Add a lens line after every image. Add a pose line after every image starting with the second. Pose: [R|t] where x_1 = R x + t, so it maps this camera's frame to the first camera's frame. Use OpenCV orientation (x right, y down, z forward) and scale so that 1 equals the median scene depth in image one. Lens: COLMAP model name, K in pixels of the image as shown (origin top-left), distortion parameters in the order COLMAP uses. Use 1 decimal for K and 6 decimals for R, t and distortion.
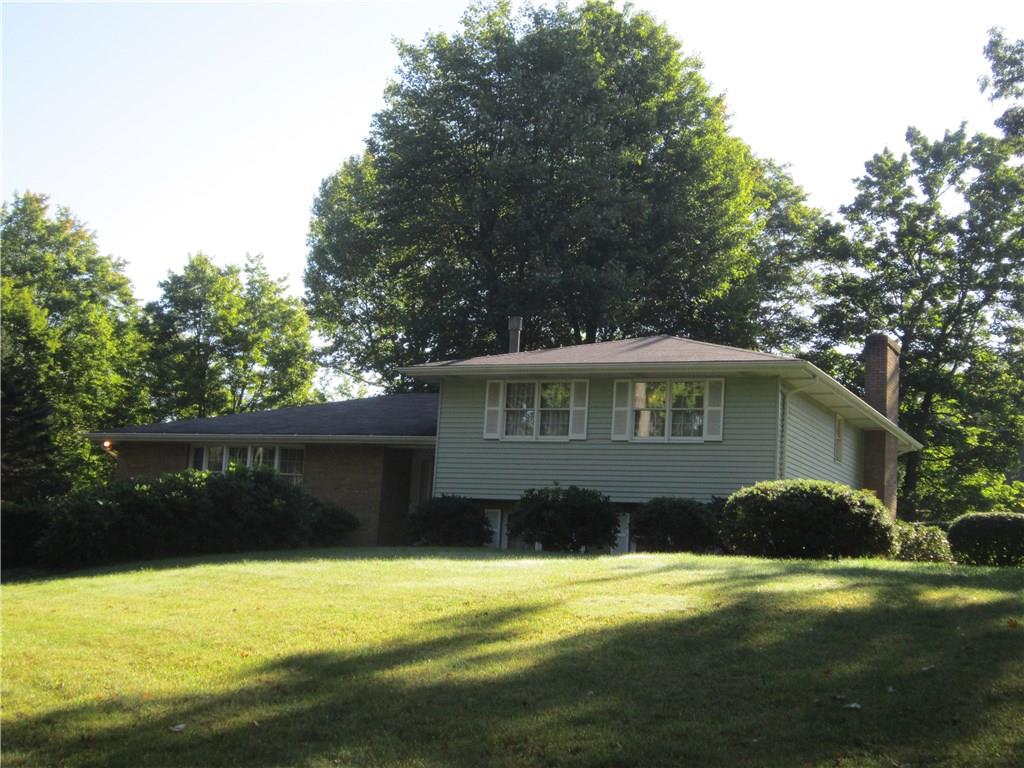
lens RADIAL K [[1490.9, 0, 516.2], [0, 1490.9, 384.9], [0, 0, 1]] dist [-0.075991, 0.000000]
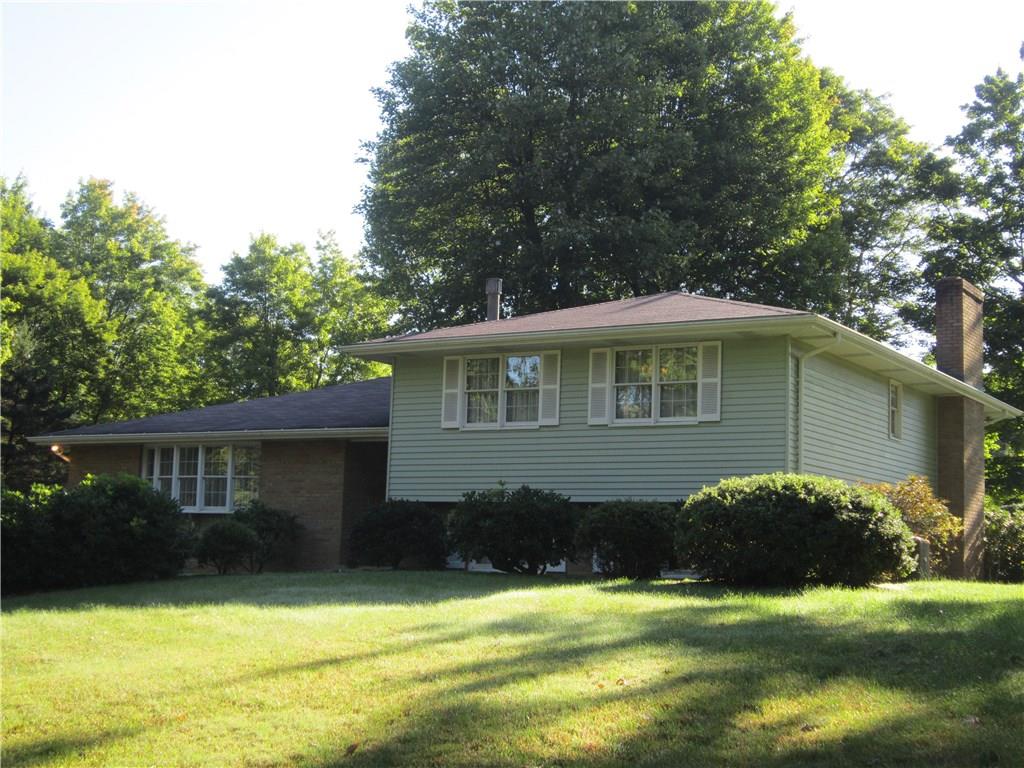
lens RADIAL K [[1490.9, 0, 507.8], [0, 1490.9, 382.5], [0, 0, 1]] dist [-0.075991, 0.000000]
pose [[0.991886, -0.042672, -0.119751, 0.071143], [0.044576, 0.998918, 0.013263, 0.001066], [0.119056, -0.018493, 0.992715, 0.119678]]
